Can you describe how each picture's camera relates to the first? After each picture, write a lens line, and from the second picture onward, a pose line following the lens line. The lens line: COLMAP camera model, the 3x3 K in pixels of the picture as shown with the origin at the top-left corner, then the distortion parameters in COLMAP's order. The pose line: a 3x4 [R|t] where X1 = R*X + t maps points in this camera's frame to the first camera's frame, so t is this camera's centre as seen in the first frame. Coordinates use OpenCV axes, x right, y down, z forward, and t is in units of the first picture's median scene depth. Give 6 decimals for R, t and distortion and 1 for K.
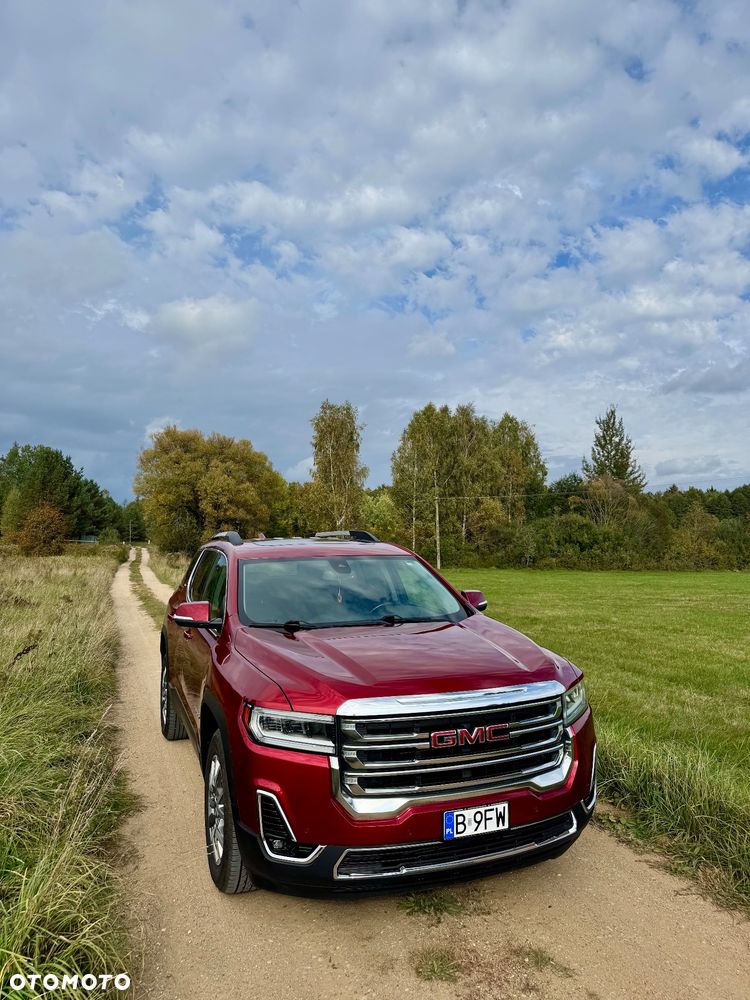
lens RADIAL K [[703.7, 0, 375.0], [0, 703.7, 500.0], [0, 0, 1]] dist [0.091927, -0.125134]
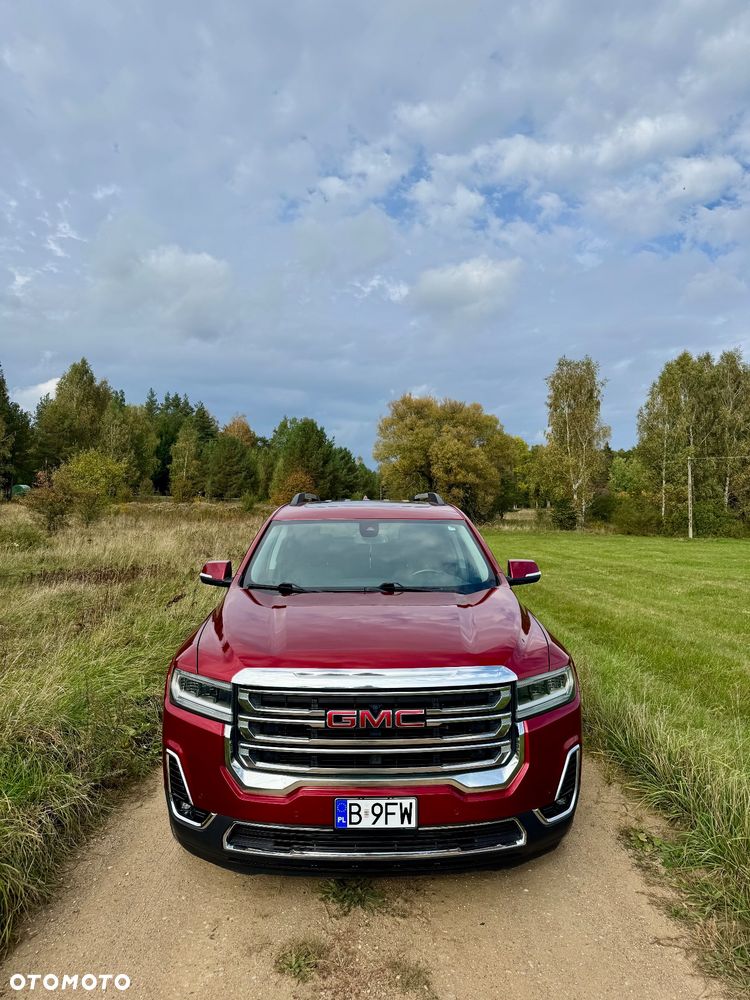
lens RADIAL K [[703.7, 0, 375.0], [0, 703.7, 500.0], [0, 0, 1]] dist [0.091927, -0.125134]
pose [[0.935069, 0.003380, -0.354450, 0.435971], [0.014429, 0.998763, 0.047591, 0.014159], [0.354172, -0.049615, 0.933863, 0.176564]]
